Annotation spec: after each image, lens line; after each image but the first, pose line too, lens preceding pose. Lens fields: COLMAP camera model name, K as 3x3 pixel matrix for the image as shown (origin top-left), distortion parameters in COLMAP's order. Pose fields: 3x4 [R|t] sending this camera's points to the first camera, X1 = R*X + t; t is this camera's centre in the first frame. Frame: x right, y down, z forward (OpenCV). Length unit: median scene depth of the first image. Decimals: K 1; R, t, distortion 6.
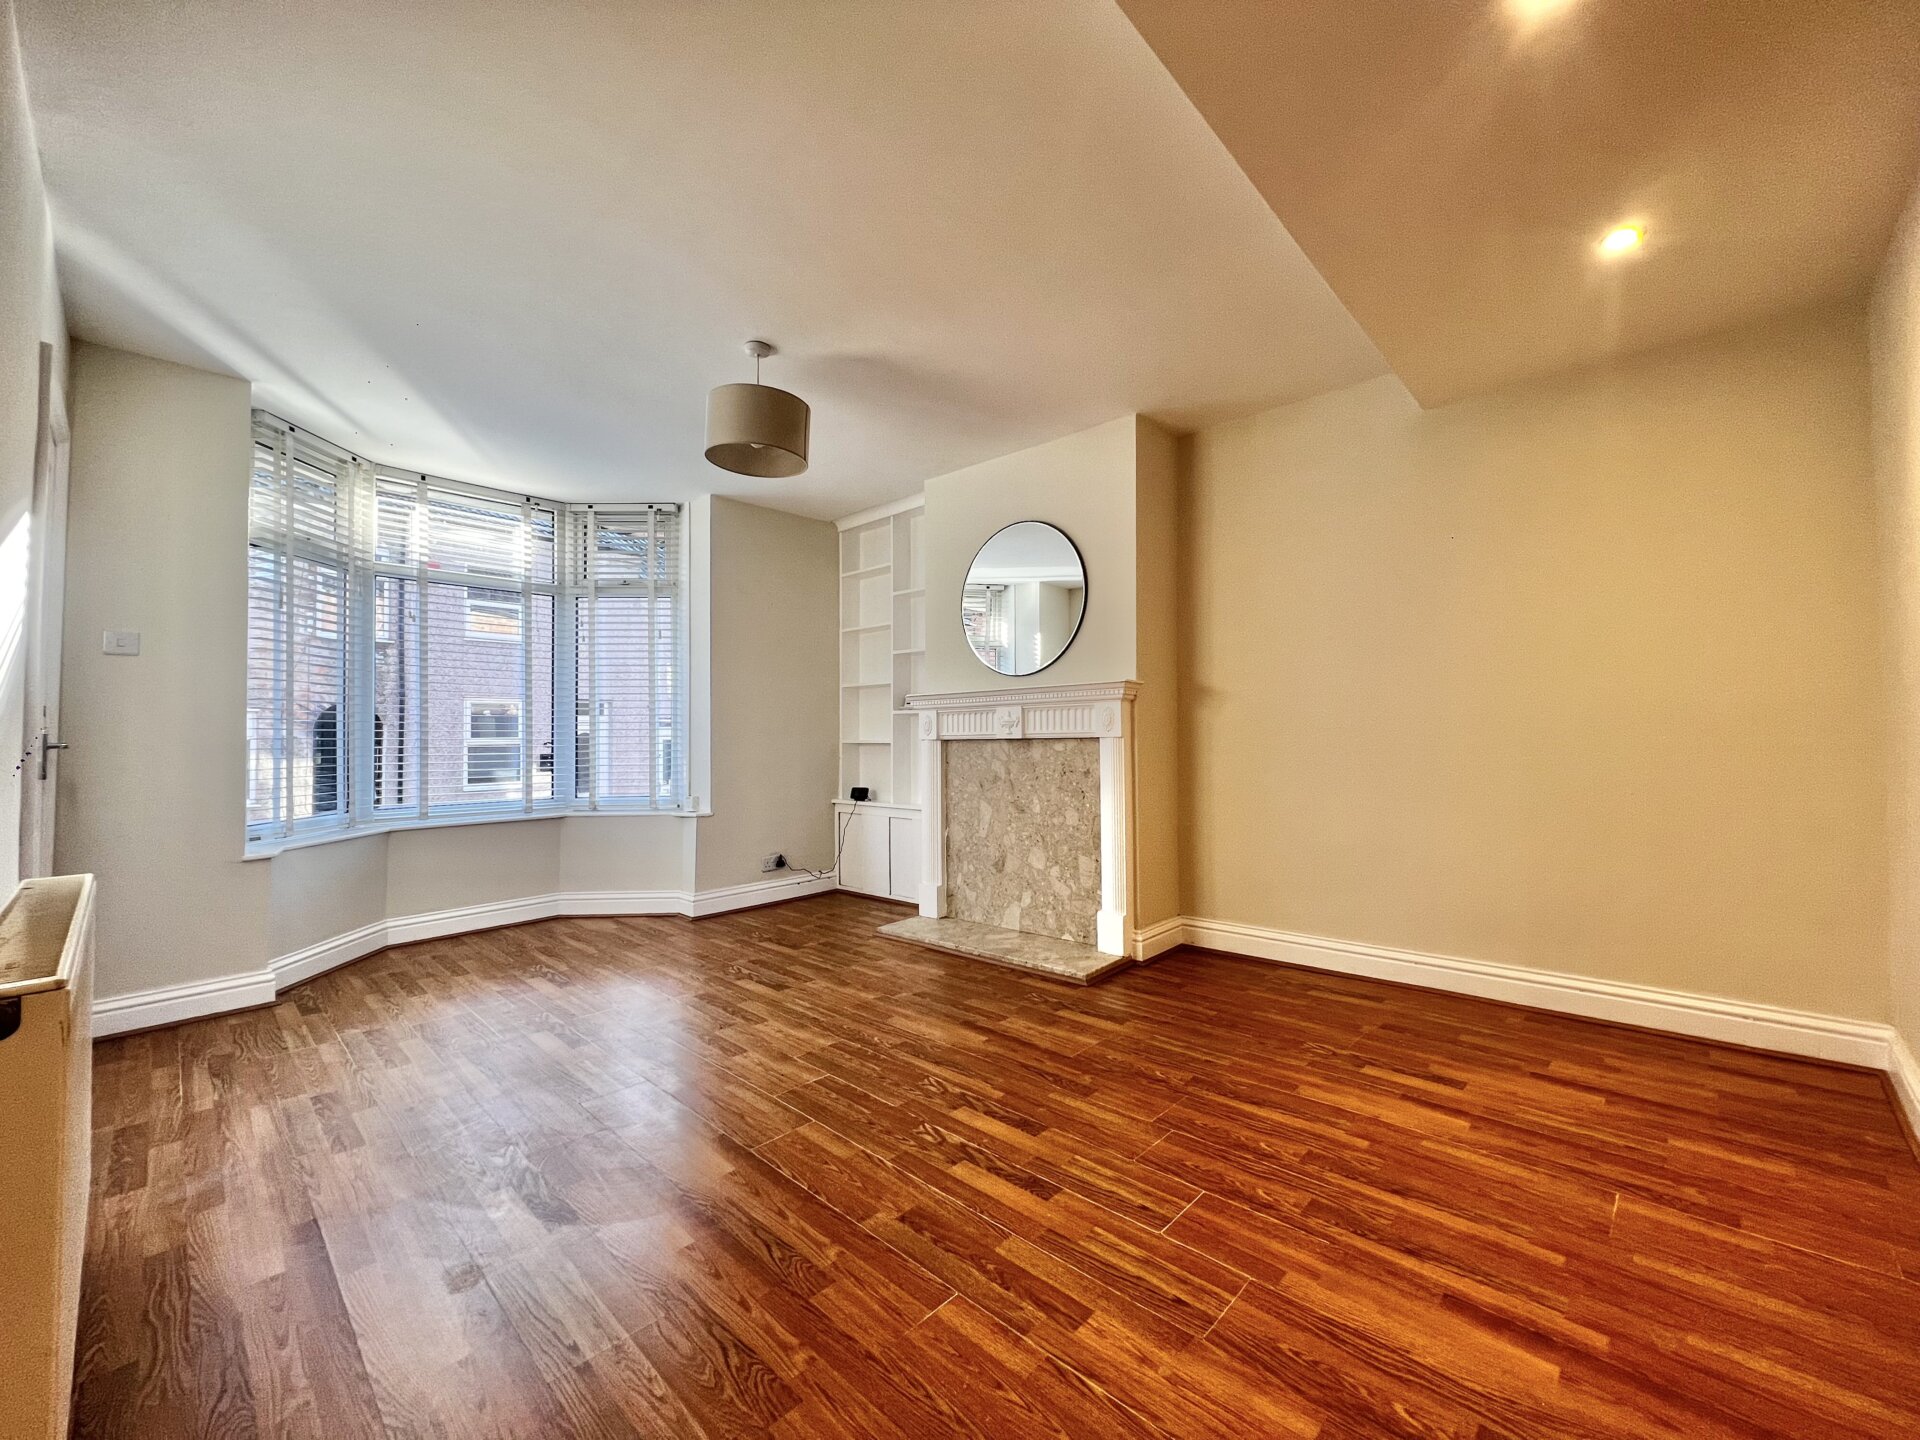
lens RADIAL K [[765.3, 0, 964.5], [0, 765.3, 718.4], [0, 0, 1]] dist [-0.003863, -0.000290]
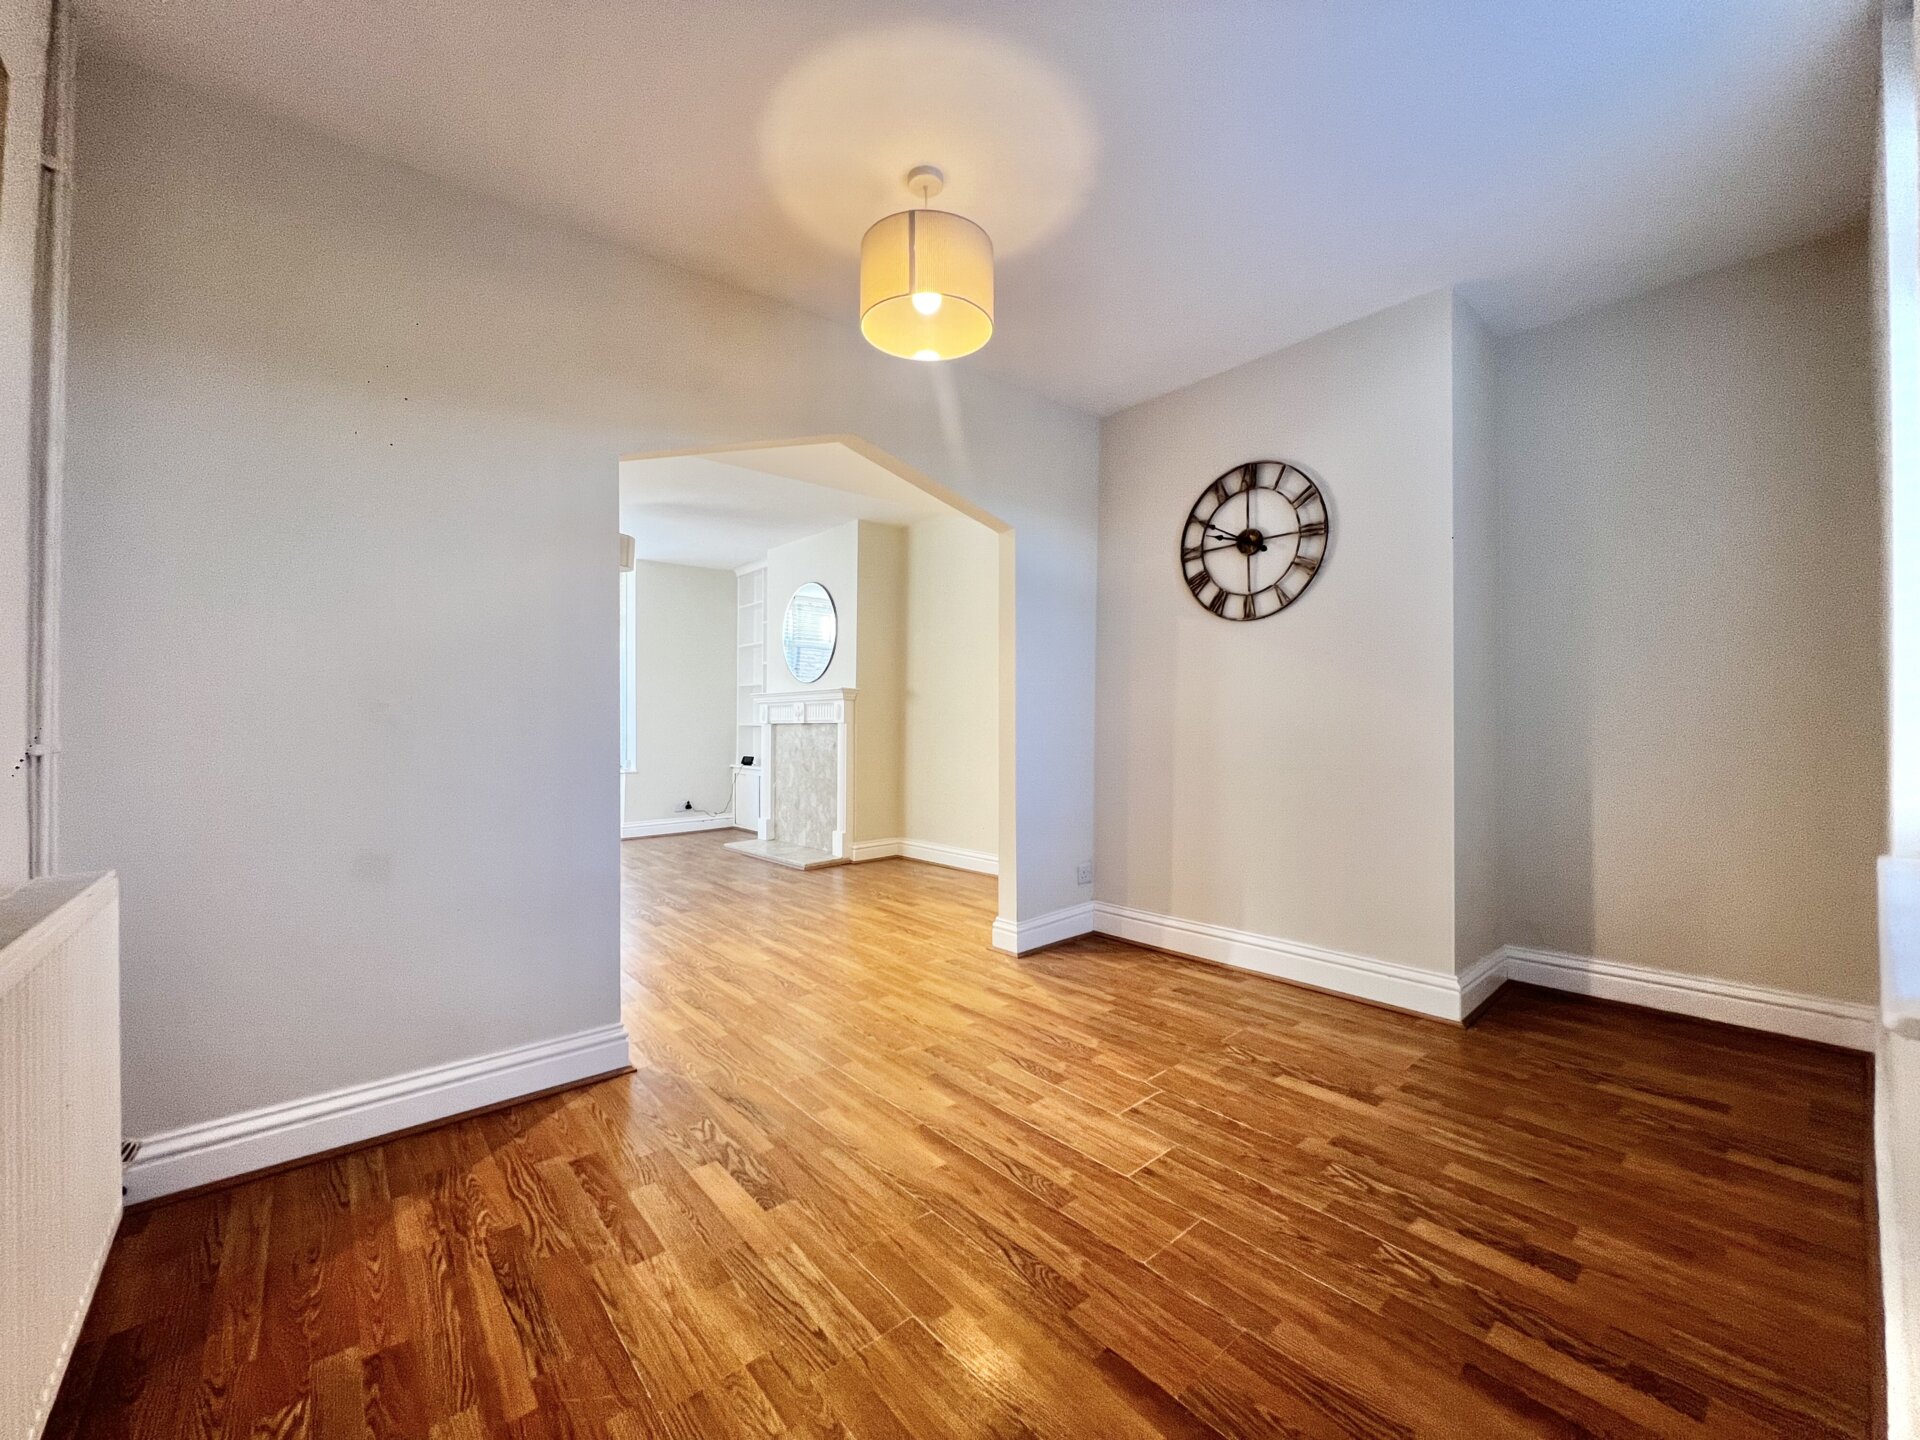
lens RADIAL K [[765.3, 0, 975.1], [0, 765.3, 712.2], [0, 0, 1]] dist [-0.003863, -0.000290]
pose [[0.995609, 0.012280, -0.092804, 0.627011], [-0.011345, 0.999880, 0.010594, -0.018578], [0.092923, -0.009494, 0.995628, -0.578890]]
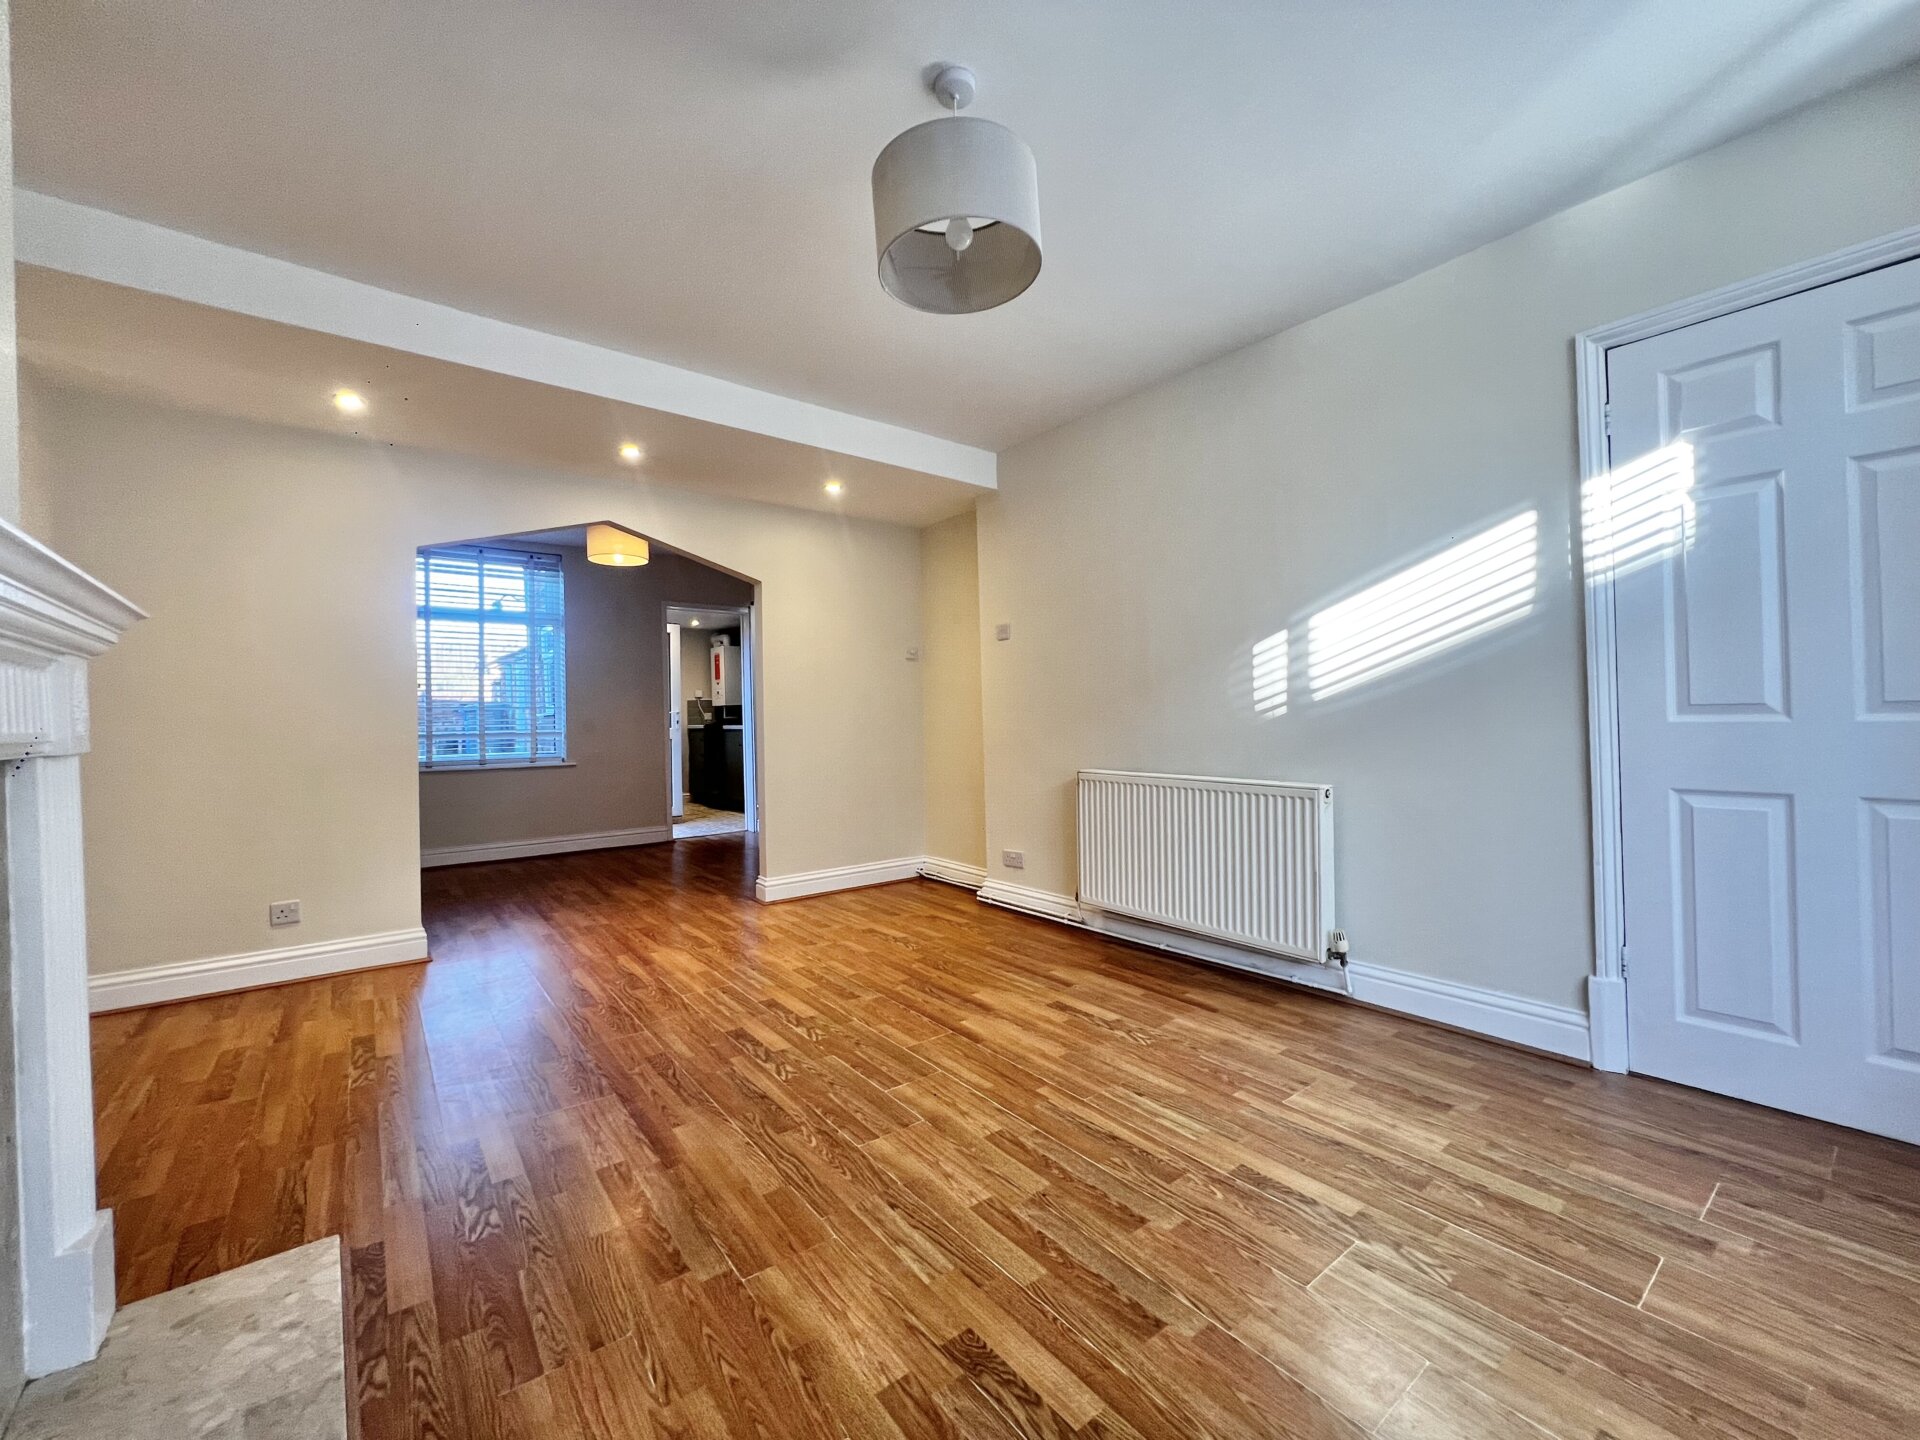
lens RADIAL K [[765.3, 0, 954.6], [0, 765.3, 716.0], [0, 0, 1]] dist [-0.003863, -0.000290]
pose [[-0.987242, 0.035885, 0.155133, -0.394310], [0.032835, 0.999215, -0.022183, 0.038755], [-0.155808, -0.016806, -0.987644, 1.793819]]
